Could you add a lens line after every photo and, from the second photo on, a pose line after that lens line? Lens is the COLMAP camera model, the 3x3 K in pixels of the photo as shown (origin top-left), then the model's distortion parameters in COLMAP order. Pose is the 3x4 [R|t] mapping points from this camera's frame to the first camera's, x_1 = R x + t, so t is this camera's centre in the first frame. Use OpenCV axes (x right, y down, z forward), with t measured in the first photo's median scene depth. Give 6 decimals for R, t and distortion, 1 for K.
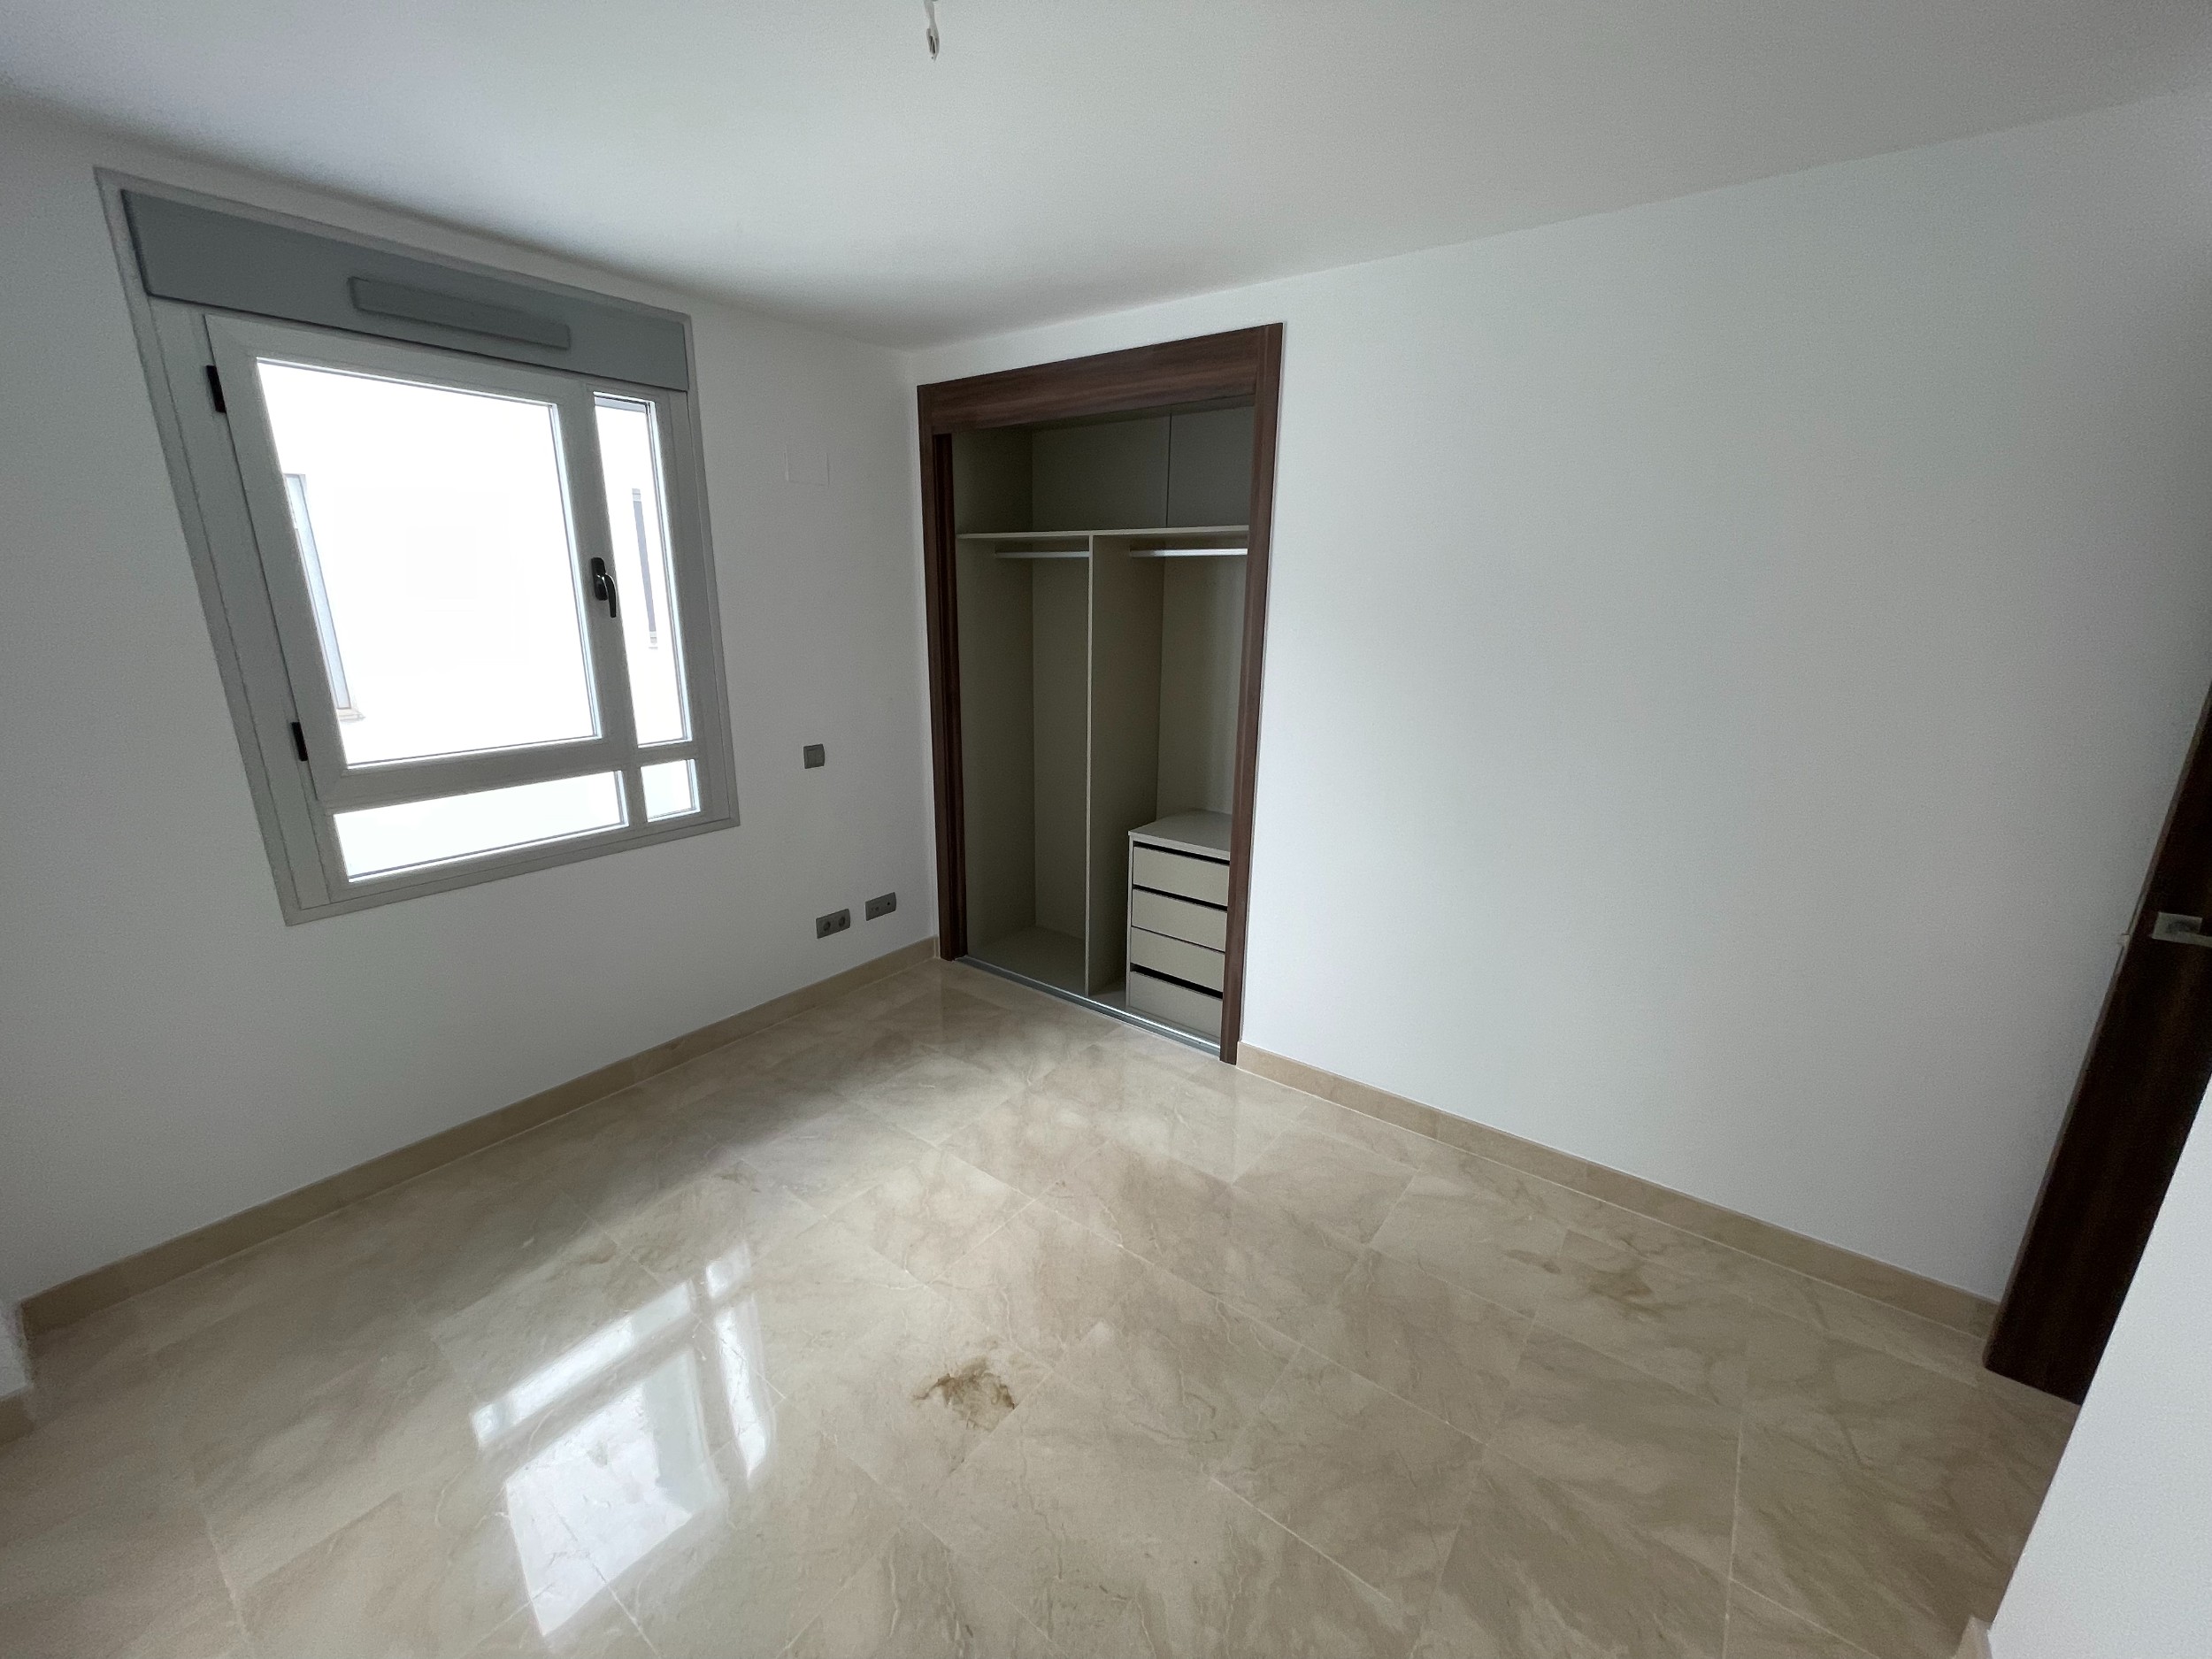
lens RADIAL K [[892.7, 0, 1088.4], [0, 892.7, 829.9], [0, 0, 1]] dist [0.001885, 0.000687]
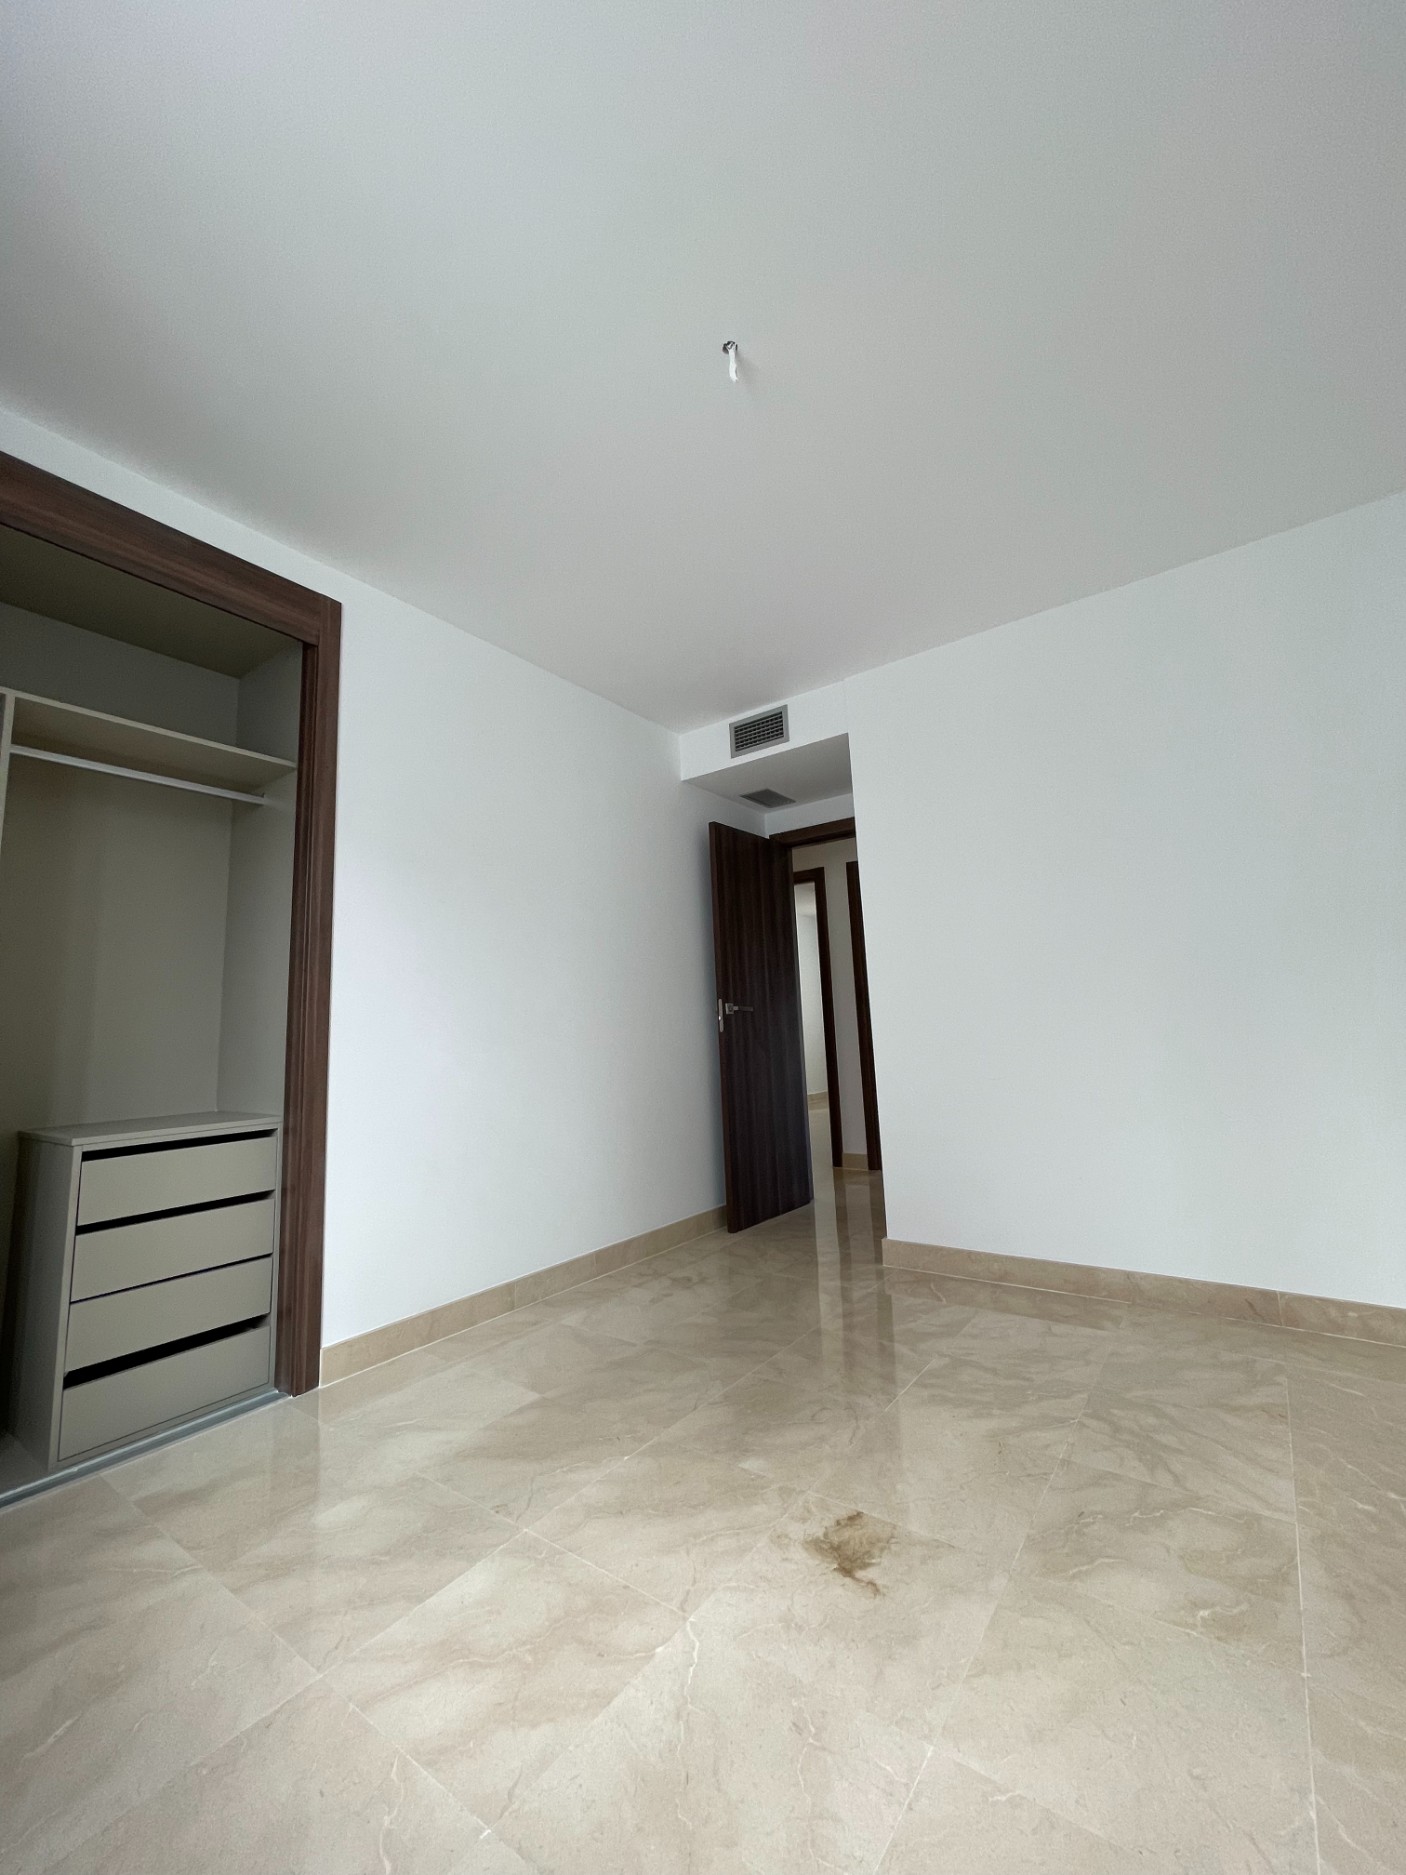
lens RADIAL K [[757.4, 0, 690.7], [0, 757.4, 928.5], [0, 0, 1]] dist [0.001433, 0.008070]
pose [[-0.009481, 0.132533, 0.991133, -0.749319], [0.303447, 0.944819, -0.123437, 0.086990], [-0.952801, 0.299586, -0.049175, 0.805044]]
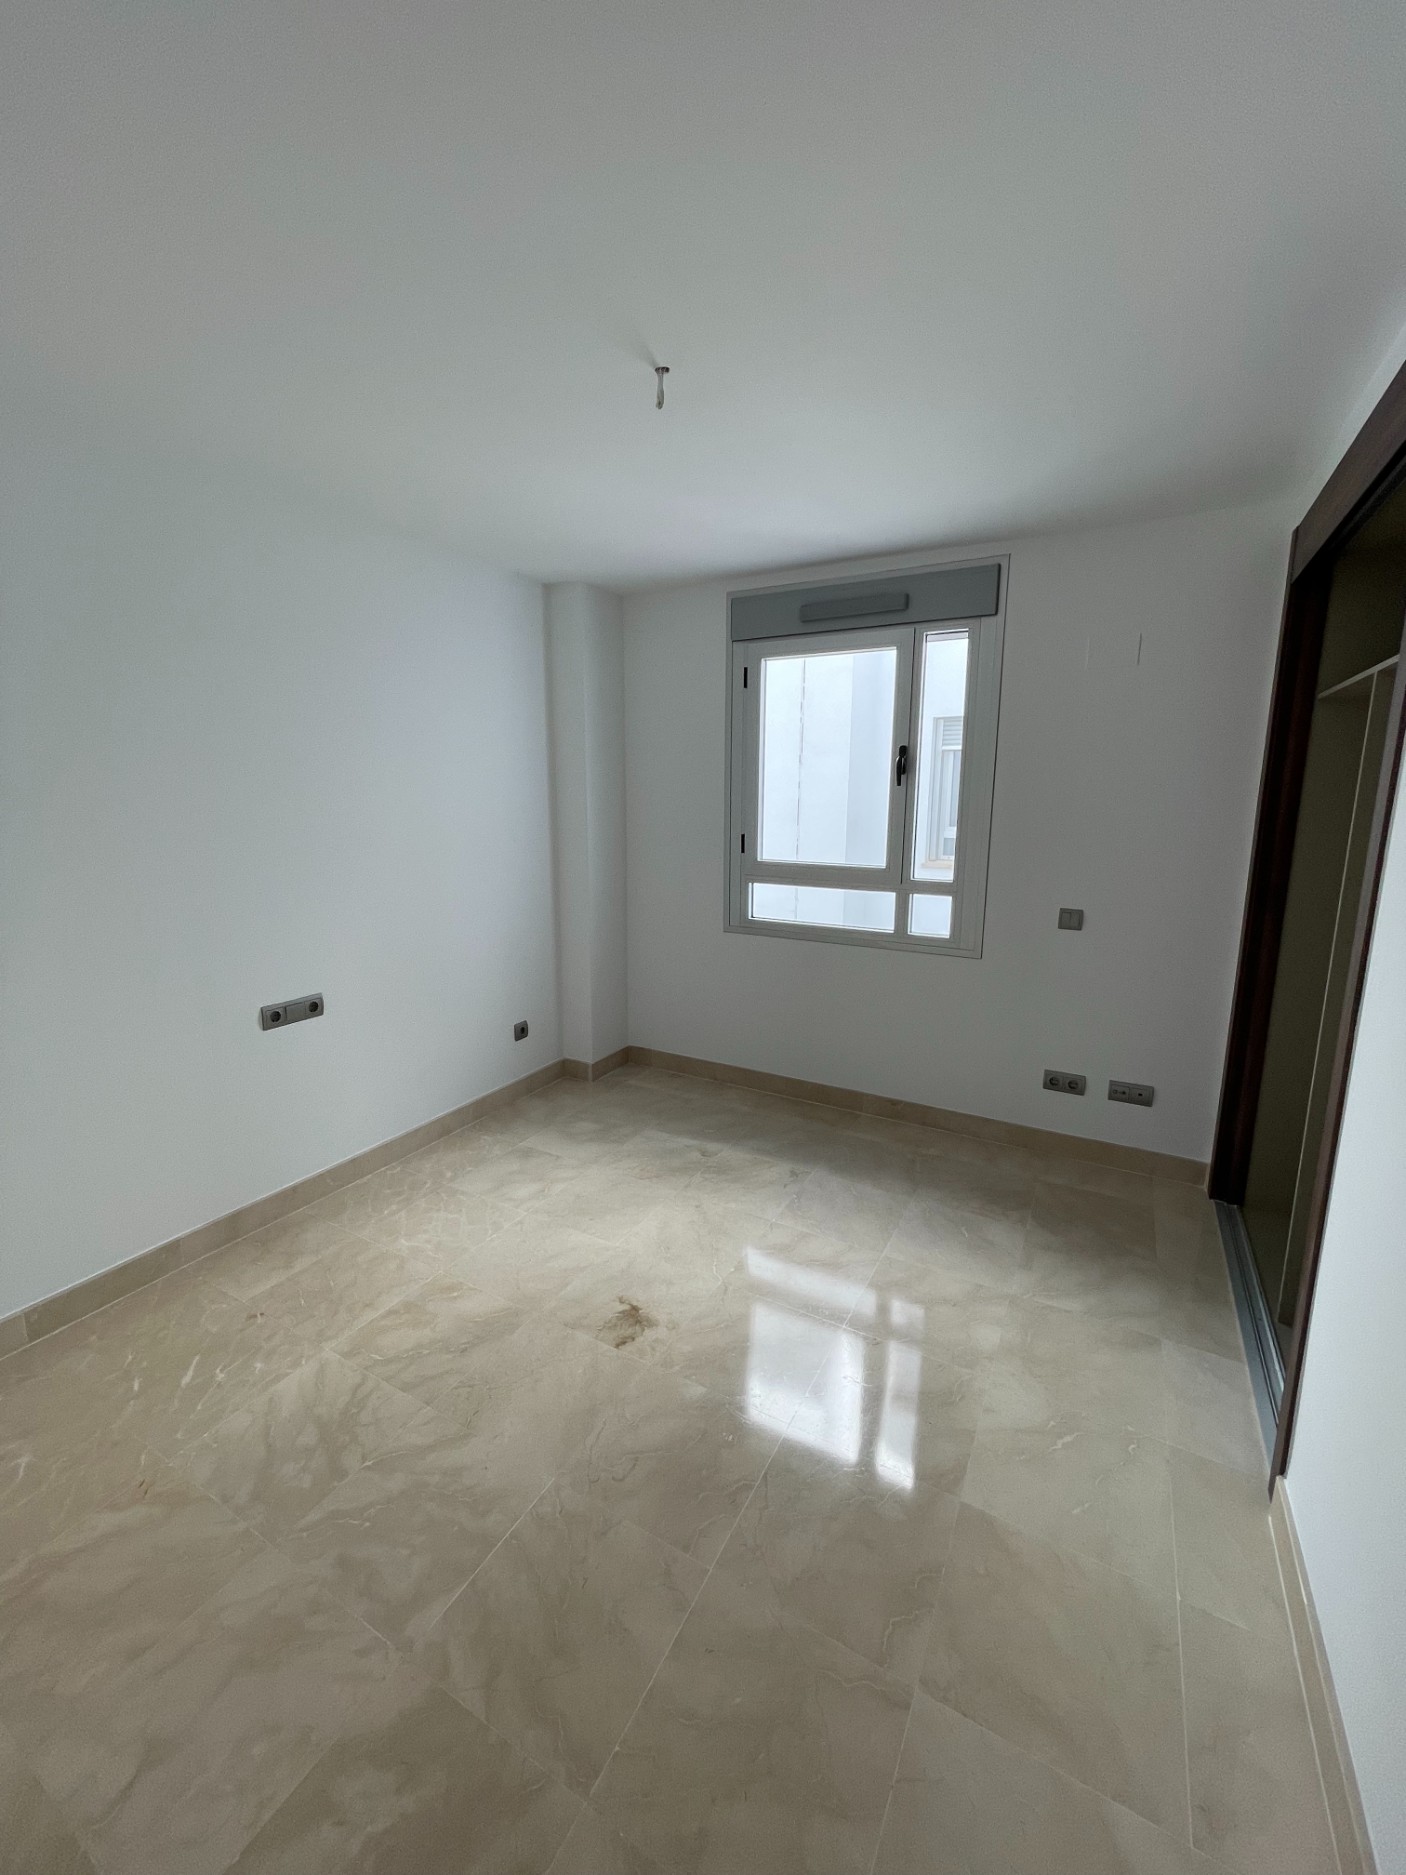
lens RADIAL K [[756.7, 0, 698.5], [0, 756.7, 920.5], [0, 0, 1]] dist [0.001885, 0.000687]
pose [[0.142202, 0.160196, -0.976789, 0.731866], [-0.267270, 0.956377, 0.117939, -0.099041], [0.953072, 0.244295, 0.178814, 0.597337]]
